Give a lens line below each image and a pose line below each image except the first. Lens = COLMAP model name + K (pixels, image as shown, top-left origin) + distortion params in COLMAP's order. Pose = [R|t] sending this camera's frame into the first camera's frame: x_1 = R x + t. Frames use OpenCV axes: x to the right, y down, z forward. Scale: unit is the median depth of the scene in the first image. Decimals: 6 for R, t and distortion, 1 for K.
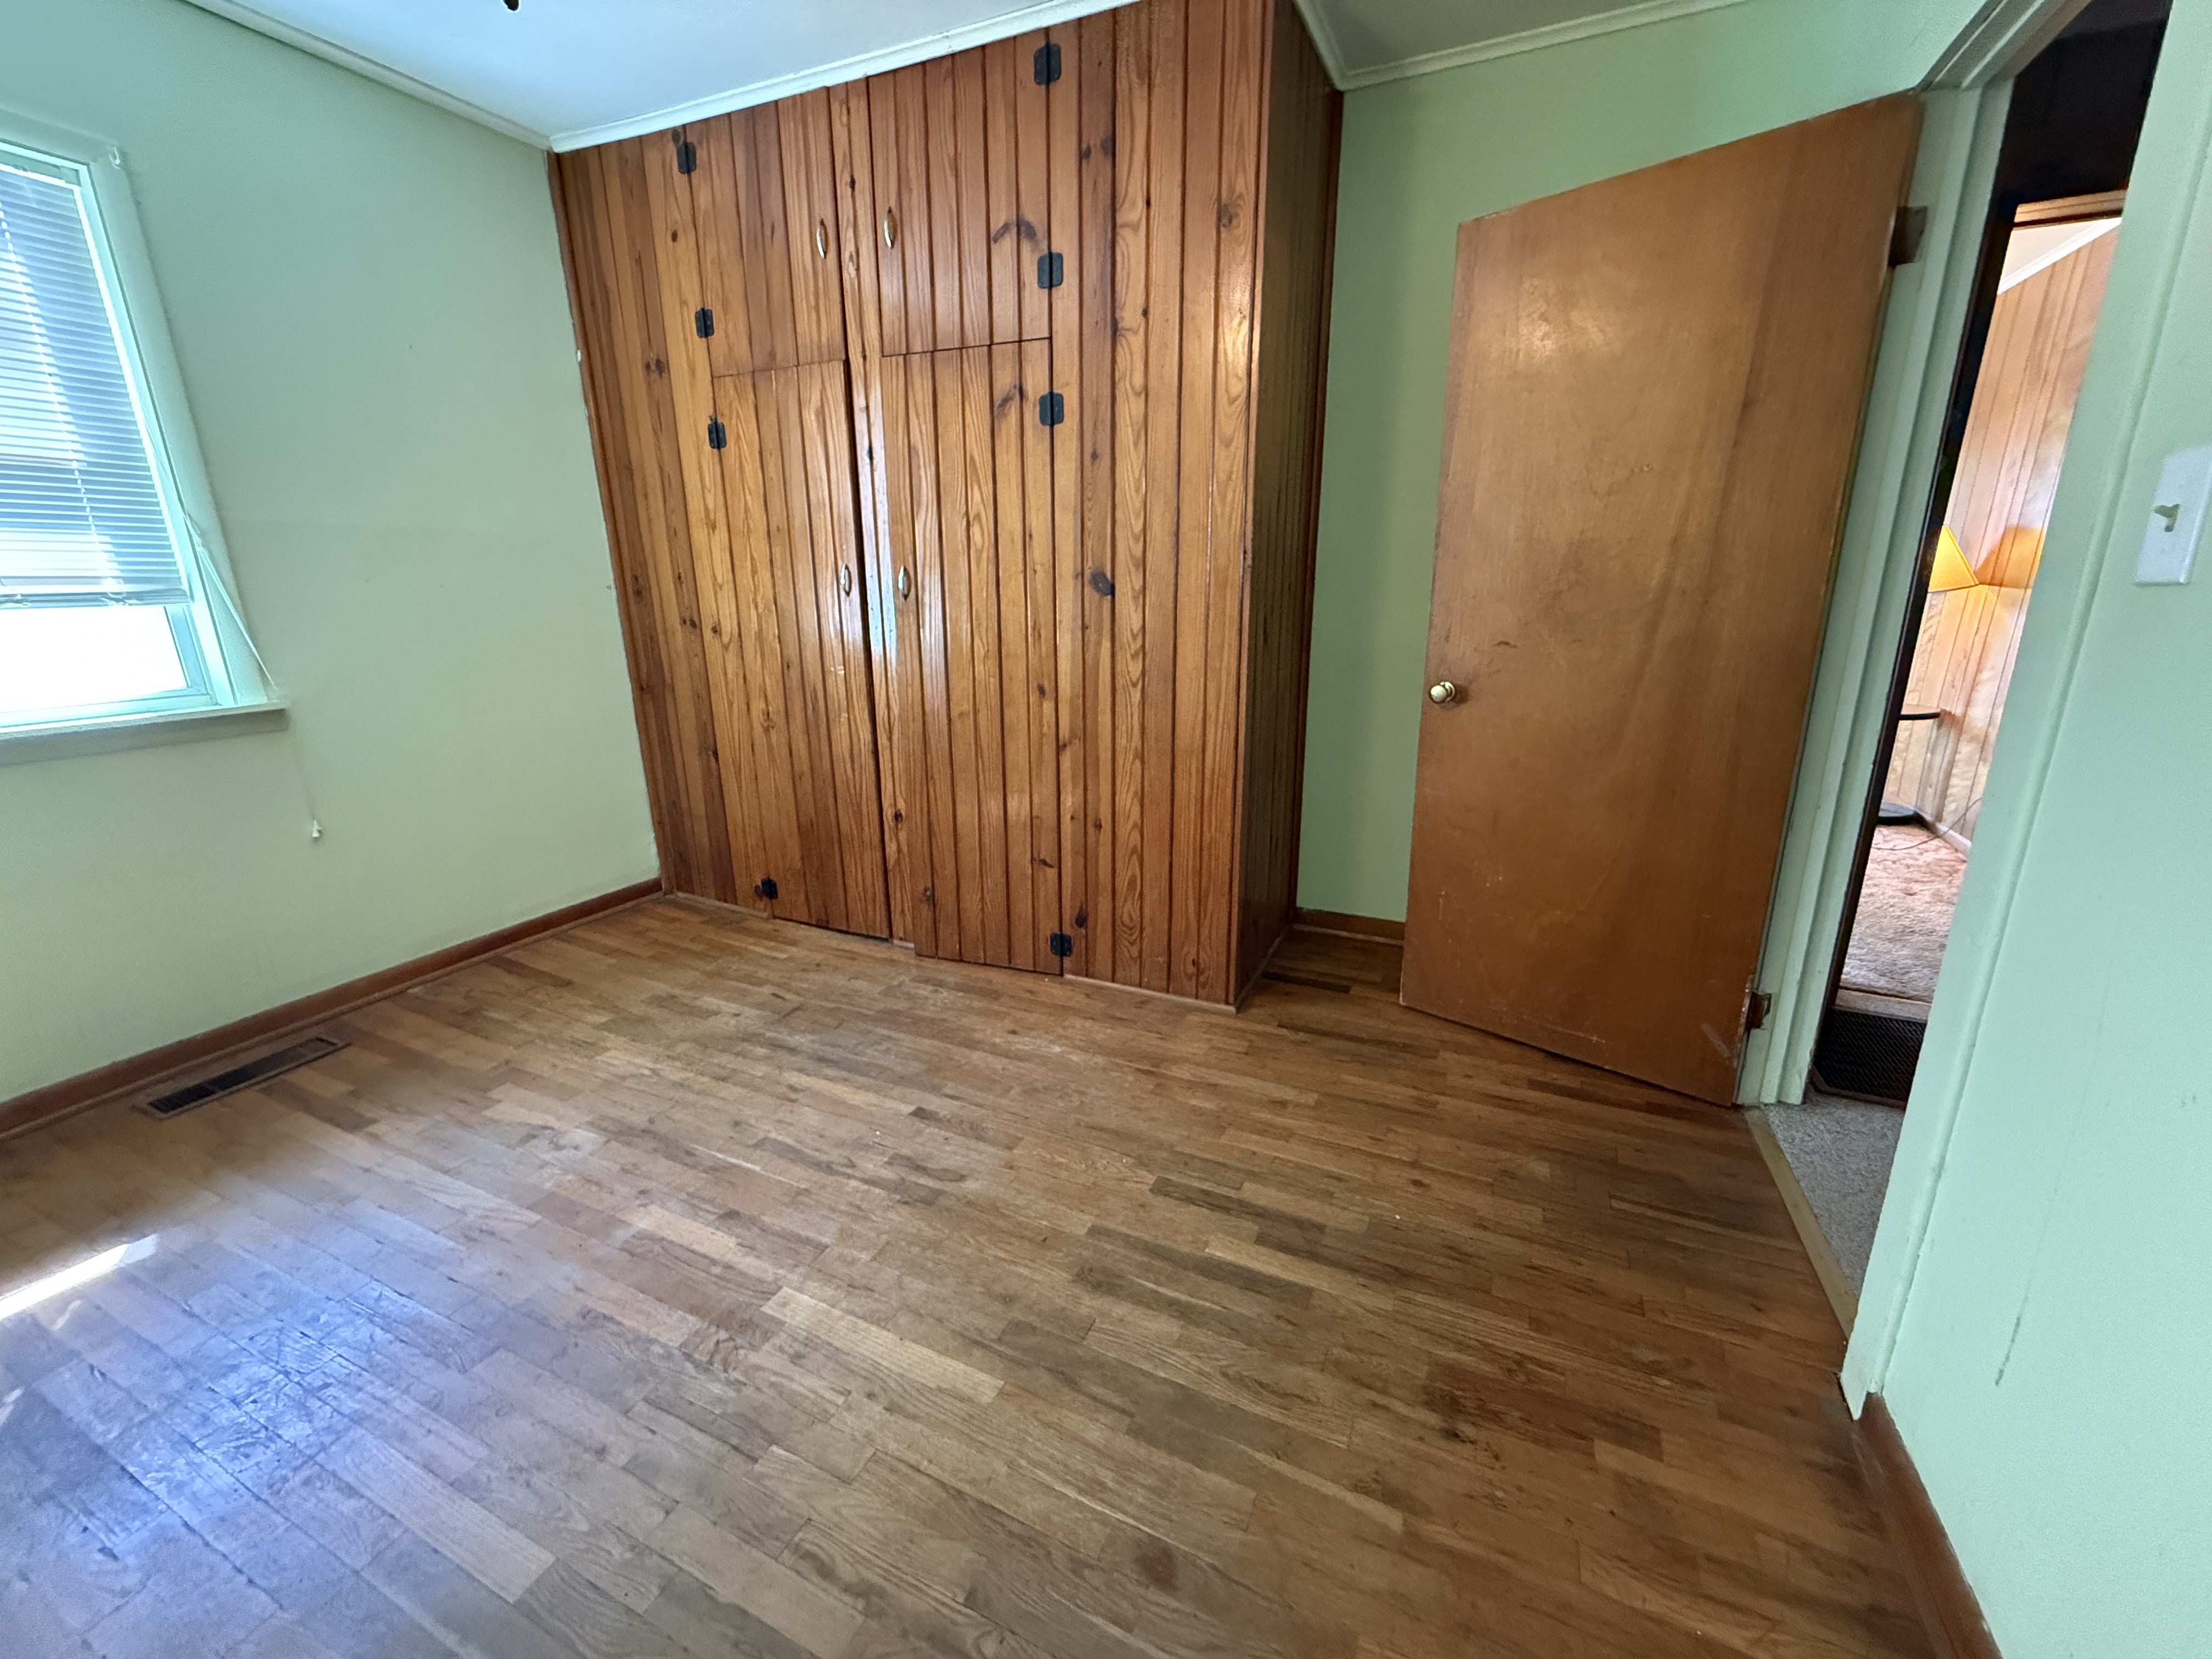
lens RADIAL K [[875.8, 0, 1102.7], [0, 875.8, 825.4], [0, 0, 1]] dist [0.001516, 0.000252]
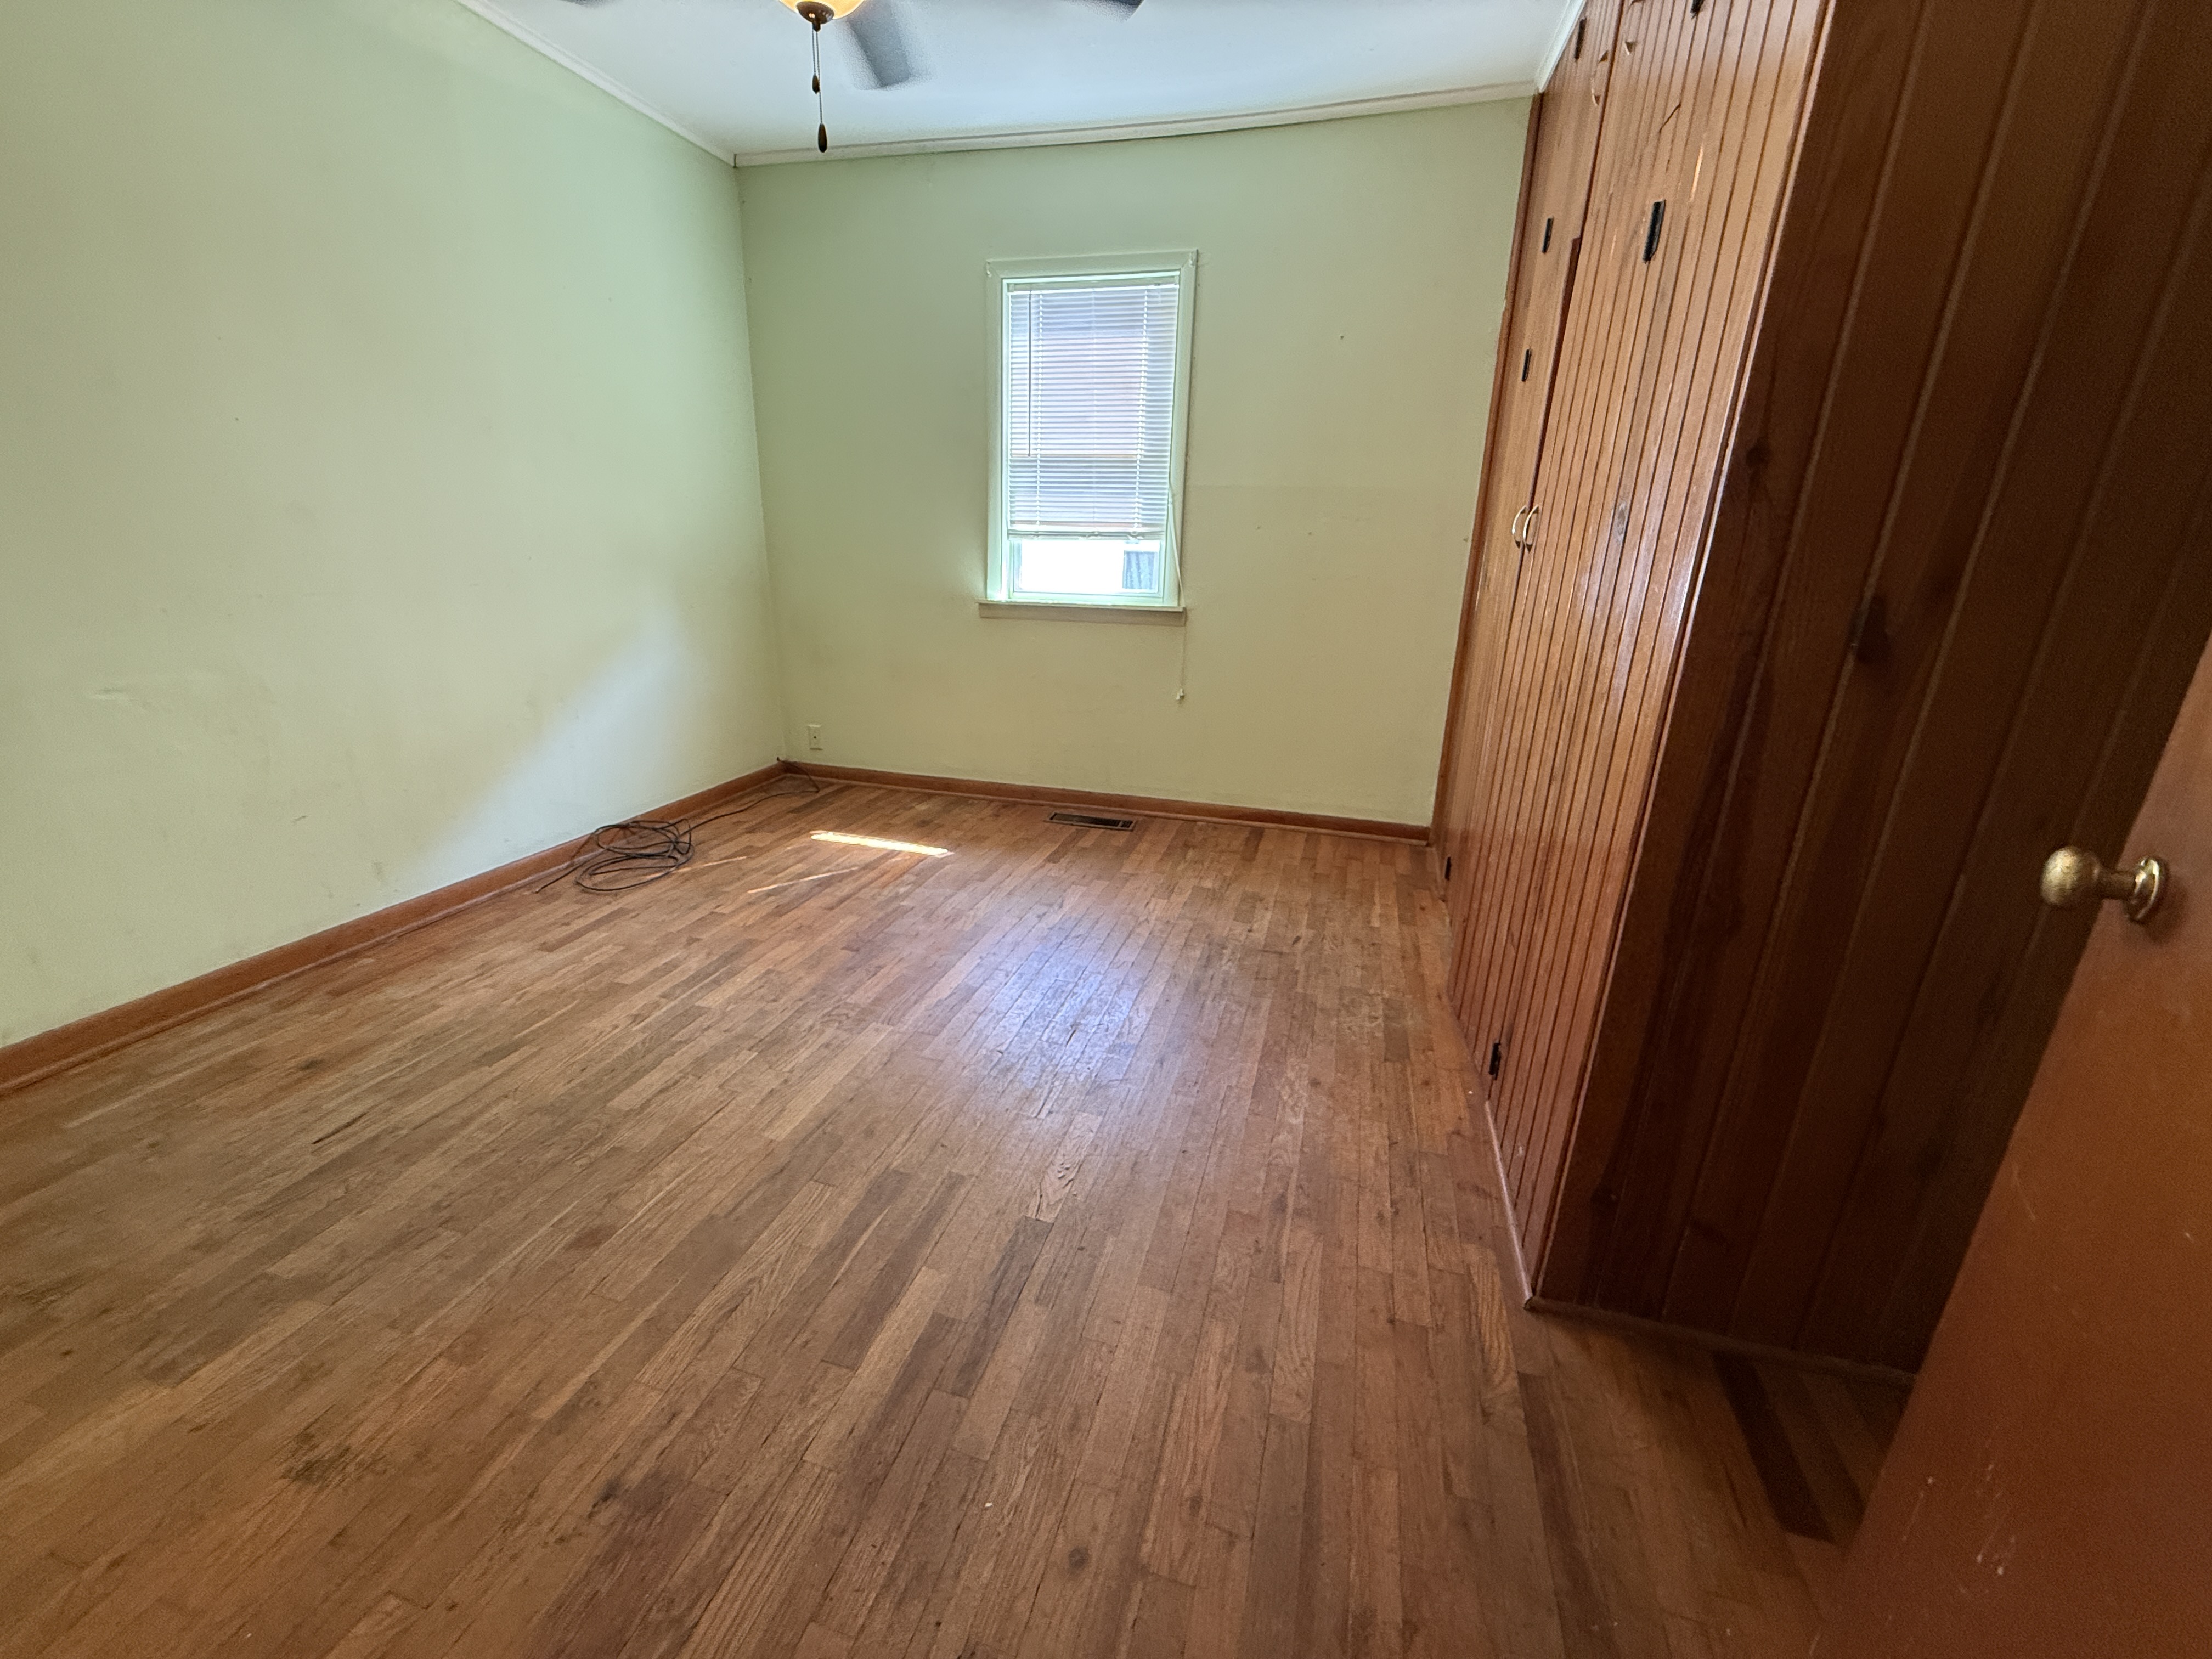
lens RADIAL K [[875.8, 0, 1102.7], [0, 875.8, 825.4], [0, 0, 1]] dist [0.001516, 0.000252]
pose [[0.158587, 0.311961, -0.936766, 0.595630], [-0.290569, 0.921503, 0.257687, -0.146052], [0.943621, 0.231330, 0.236785, 0.612326]]
